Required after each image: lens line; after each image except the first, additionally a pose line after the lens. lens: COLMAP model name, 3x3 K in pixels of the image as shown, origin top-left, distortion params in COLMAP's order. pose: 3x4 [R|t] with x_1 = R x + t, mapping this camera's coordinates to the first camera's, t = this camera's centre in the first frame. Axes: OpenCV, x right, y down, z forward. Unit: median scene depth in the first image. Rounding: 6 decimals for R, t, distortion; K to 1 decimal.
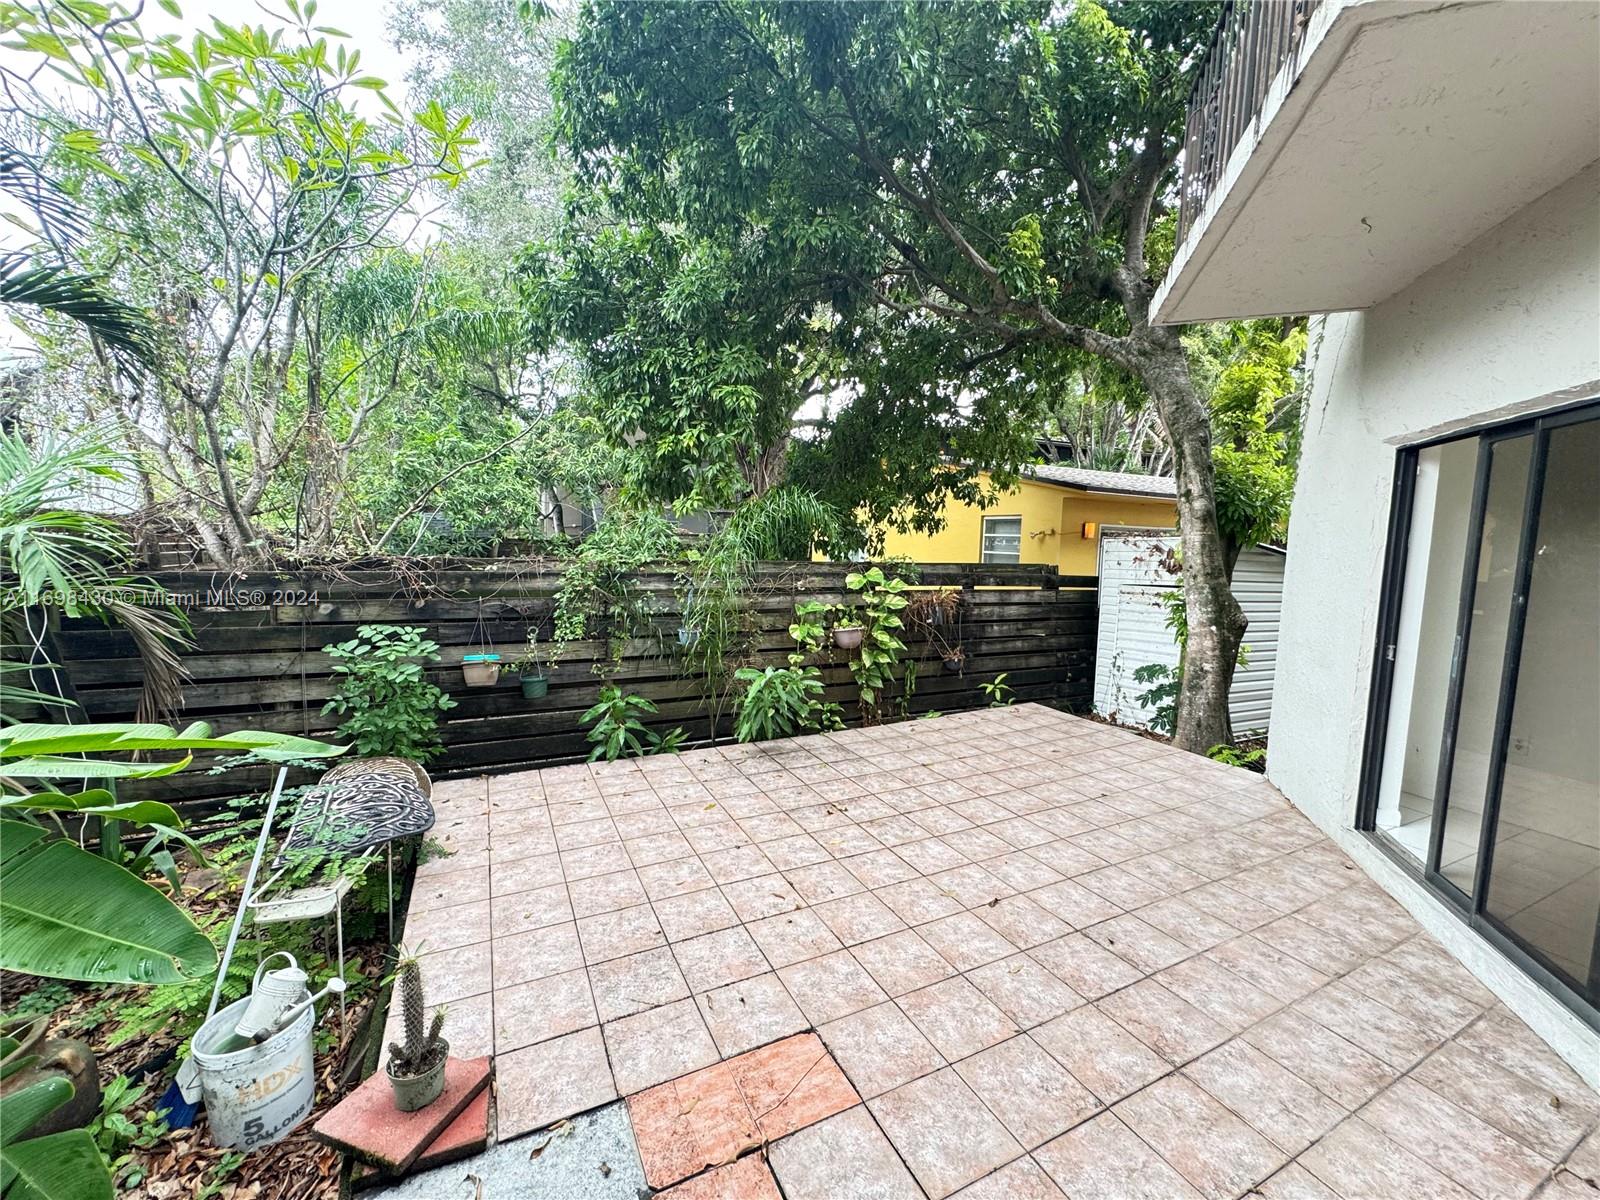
lens RADIAL K [[639.3, 0, 793.0], [0, 639.3, 601.3], [0, 0, 1]] dist [-0.001191, 0.000129]
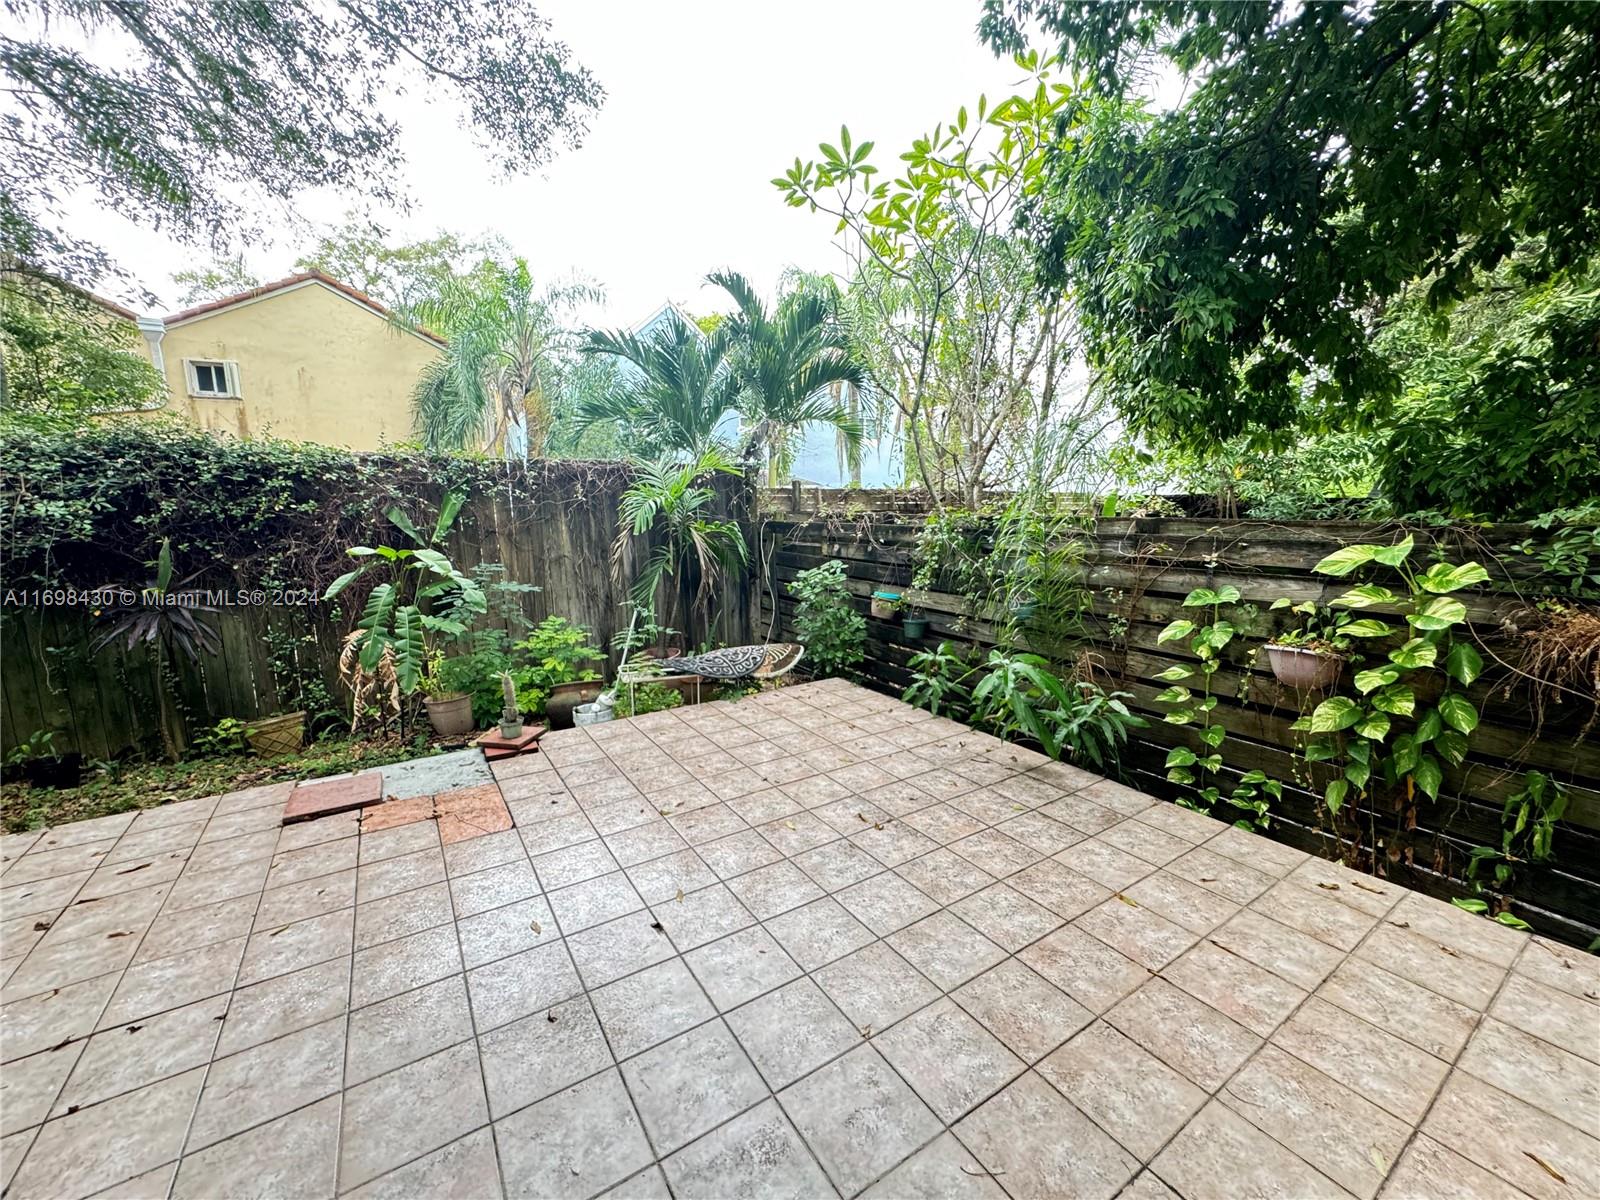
lens RADIAL K [[639.3, 0, 793.0], [0, 639.3, 601.3], [0, 0, 1]] dist [-0.001191, 0.000129]
pose [[0.107499, 0.126626, -0.986108, 0.520406], [-0.080820, 0.989686, 0.118275, -0.021219], [0.990915, 0.066983, 0.116624, 0.506330]]
